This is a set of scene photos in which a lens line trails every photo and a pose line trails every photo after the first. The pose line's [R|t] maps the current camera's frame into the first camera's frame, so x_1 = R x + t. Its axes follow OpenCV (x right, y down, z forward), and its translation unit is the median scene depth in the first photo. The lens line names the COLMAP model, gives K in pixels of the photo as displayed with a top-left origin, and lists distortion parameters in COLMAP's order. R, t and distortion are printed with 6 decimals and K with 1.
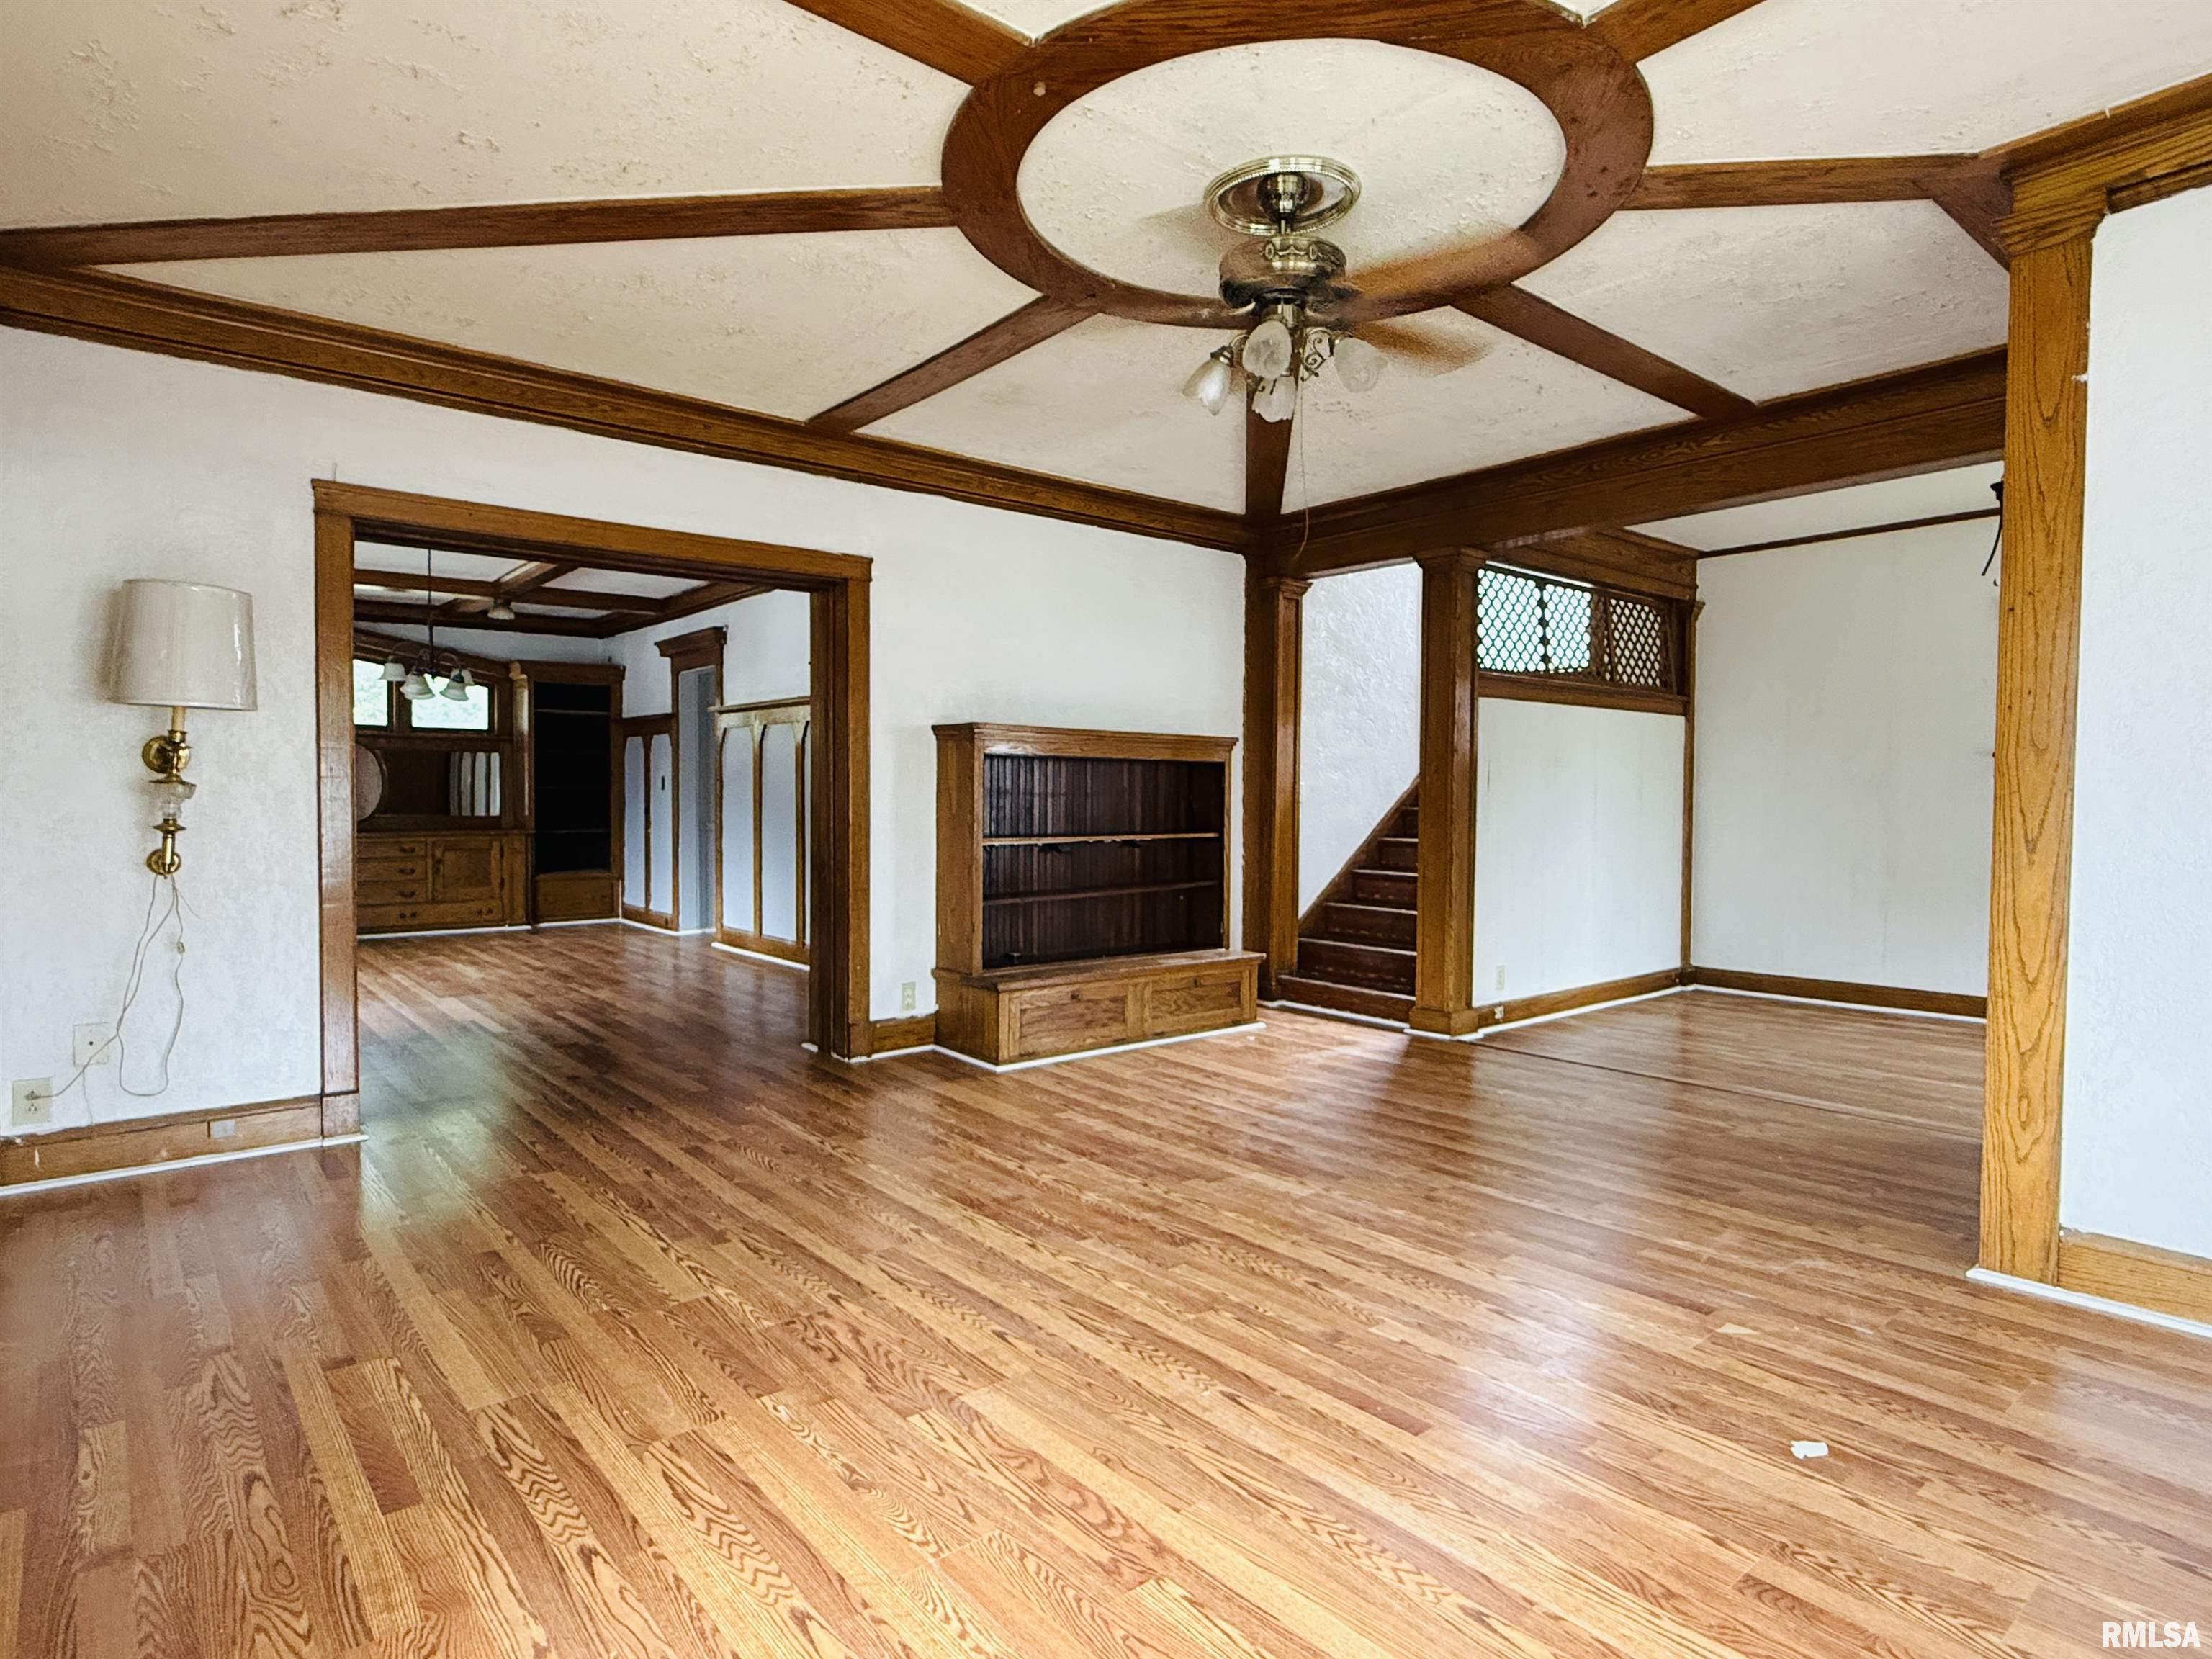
lens RADIAL K [[1222.1, 0, 1098.9], [0, 1222.1, 827.1], [0, 0, 1]] dist [-0.009391, -0.000012]
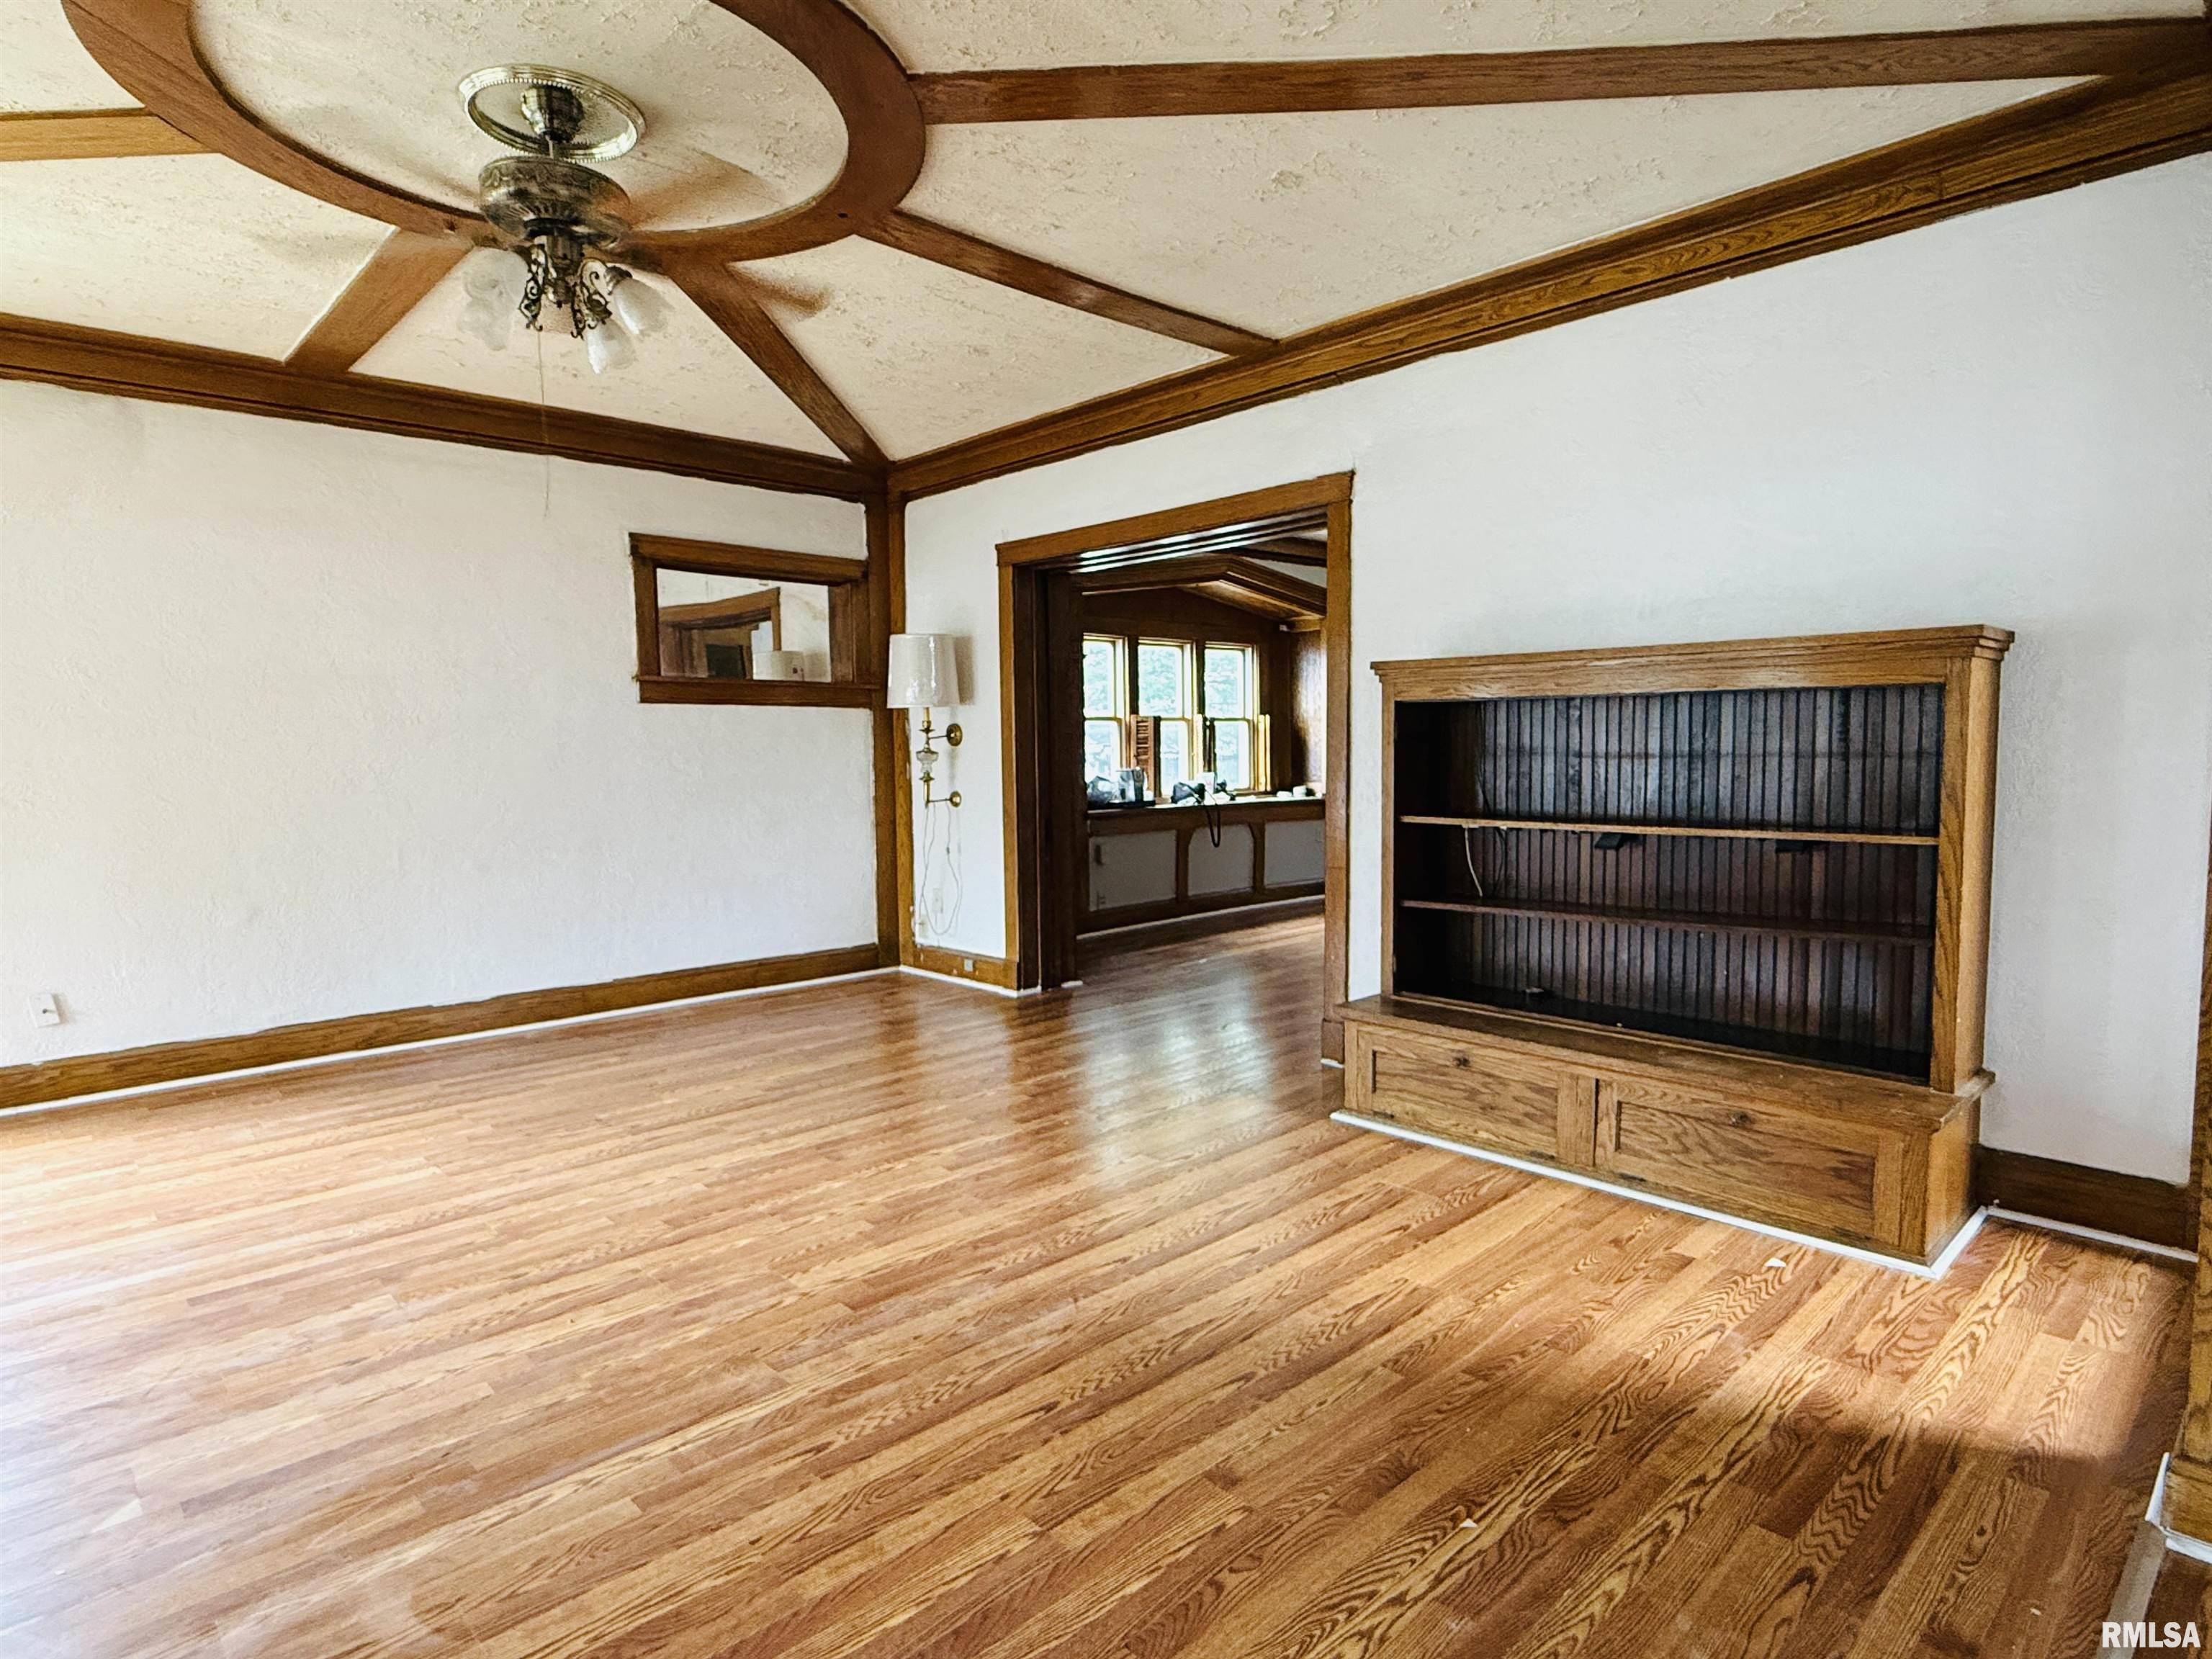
lens RADIAL K [[1214.8, 0, 1117.3], [0, 1214.8, 848.2], [0, 0, 1]] dist [-0.002507, -0.000153]
pose [[0.066776, 0.084018, -0.994224, 1.019547], [-0.014522, 0.996425, 0.083228, -0.050019], [0.997662, 0.008880, 0.067757, 1.252095]]
